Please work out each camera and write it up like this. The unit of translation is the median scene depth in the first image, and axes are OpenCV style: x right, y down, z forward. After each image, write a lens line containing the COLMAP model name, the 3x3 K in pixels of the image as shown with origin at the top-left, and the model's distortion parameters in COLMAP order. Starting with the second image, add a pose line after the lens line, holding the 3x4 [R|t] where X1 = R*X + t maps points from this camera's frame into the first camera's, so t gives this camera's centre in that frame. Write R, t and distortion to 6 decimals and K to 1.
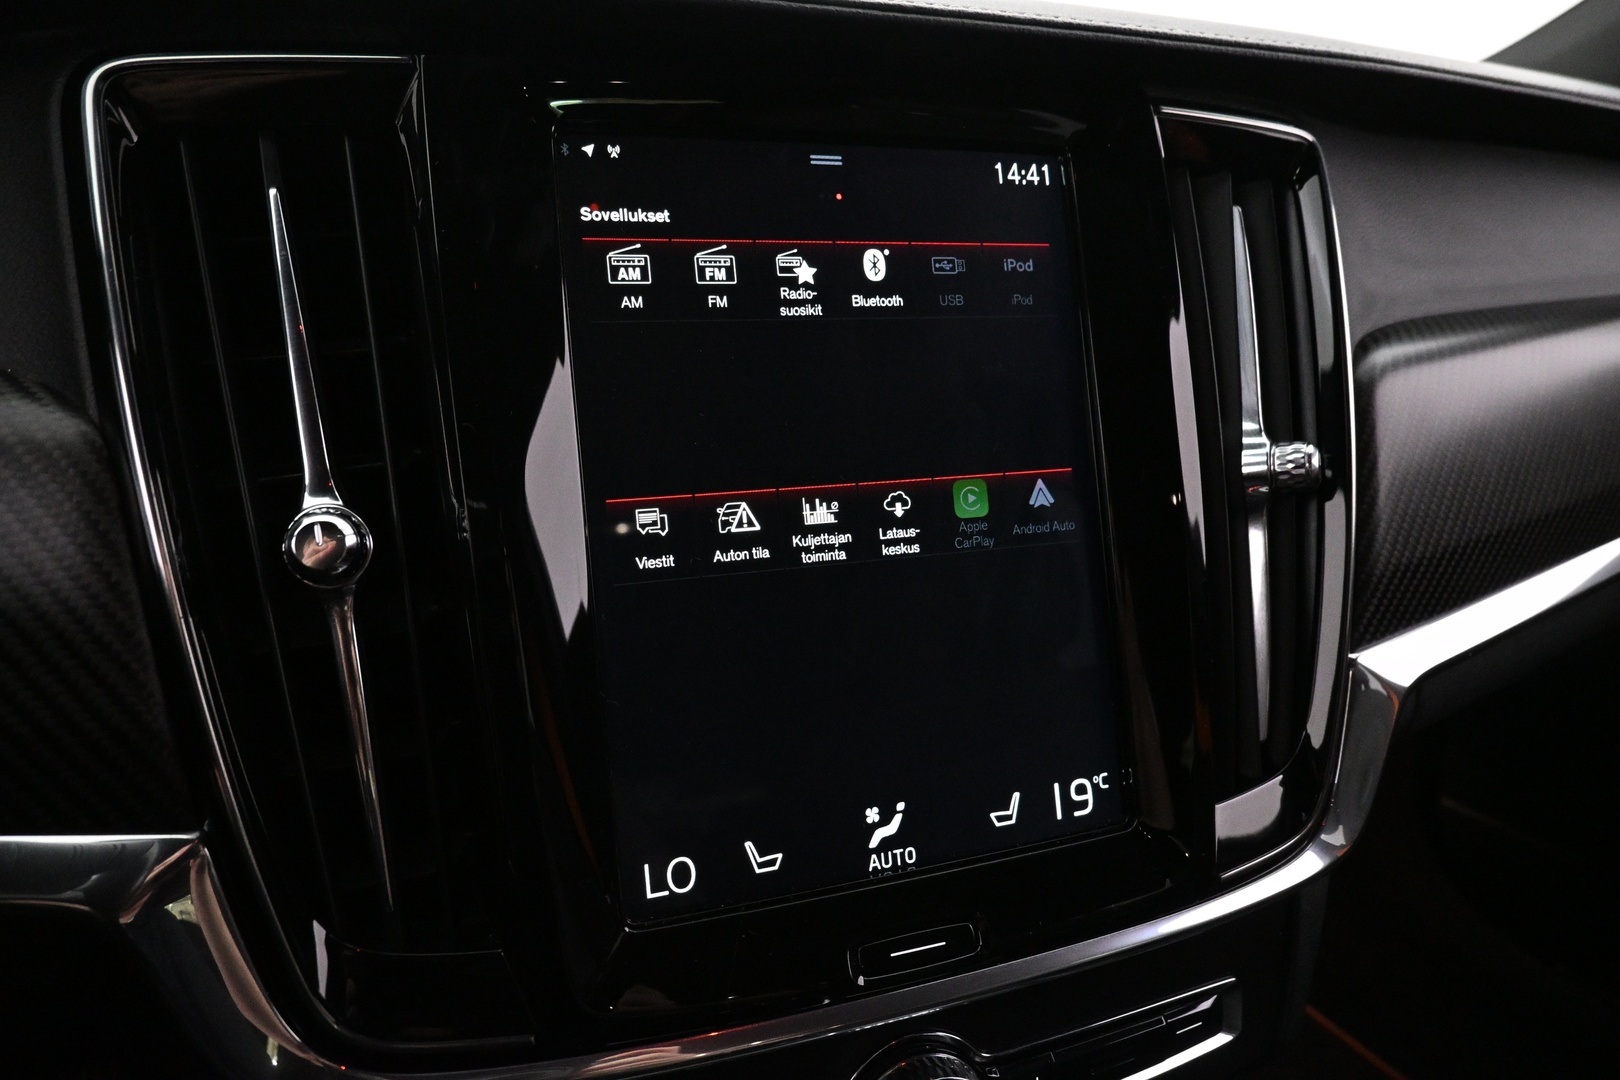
lens RADIAL K [[1129.4, 0, 802.8], [0, 1129.4, 536.4], [0, 0, 1]] dist [-0.001643, -0.004335]
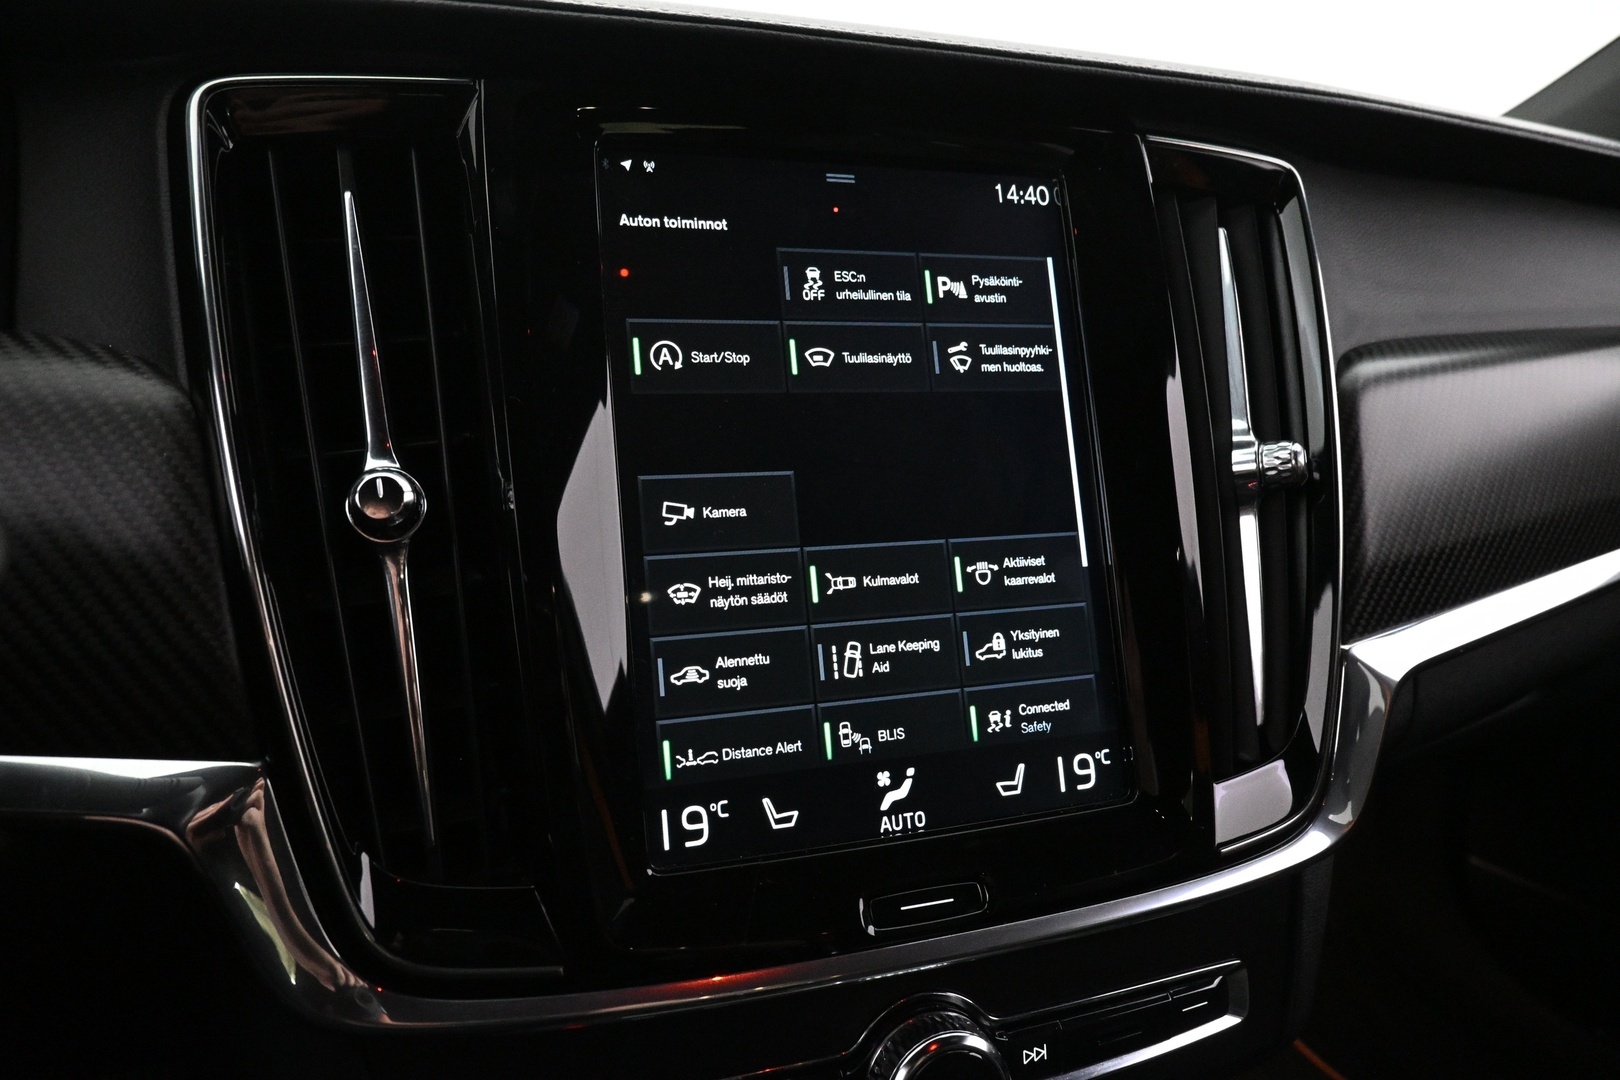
lens RADIAL K [[1129.4, 0, 806.2], [0, 1129.4, 536.5], [0, 0, 1]] dist [-0.001643, -0.004335]
pose [[0.999755, 0.001517, -0.022098, 0.011589], [-0.003276, 0.996807, -0.079778, 0.101018], [0.021906, 0.079831, 0.996568, -0.071210]]
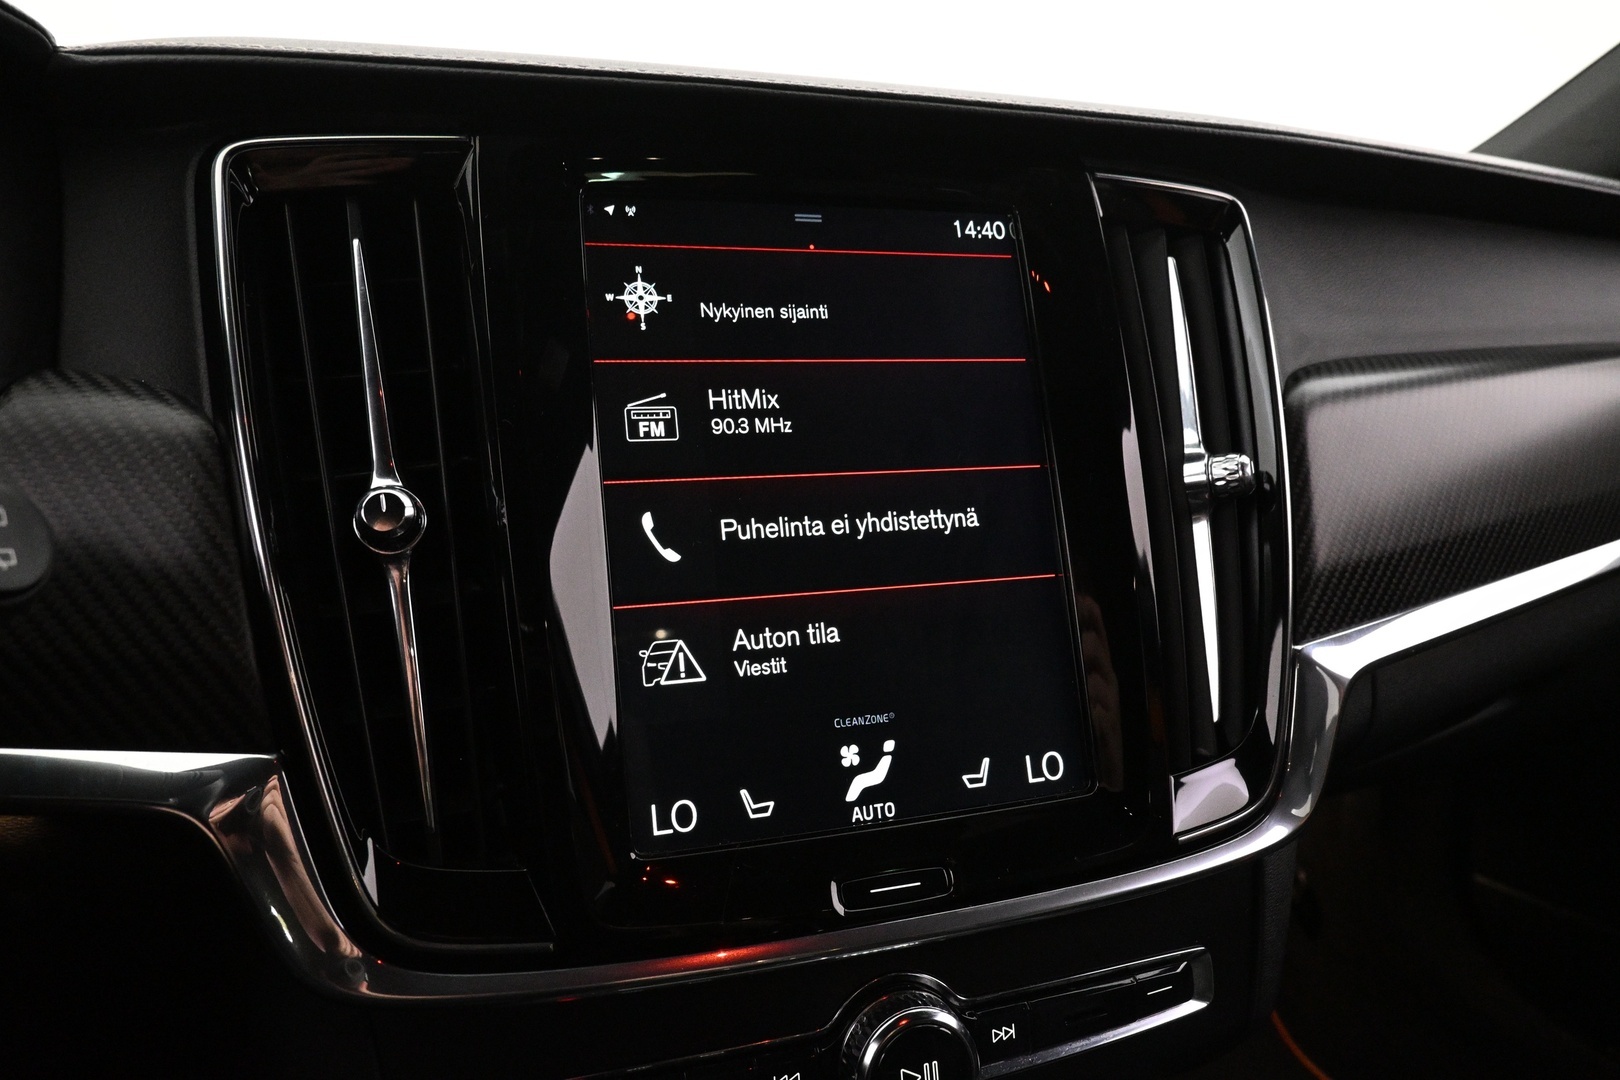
lens RADIAL K [[1129.4, 0, 808.7], [0, 1129.4, 536.0], [0, 0, 1]] dist [-0.001643, -0.004335]
pose [[0.999058, -0.015772, -0.040430, 0.062396], [0.010935, 0.993053, -0.117162, 0.138554], [0.041997, 0.116609, 0.992290, -0.147373]]
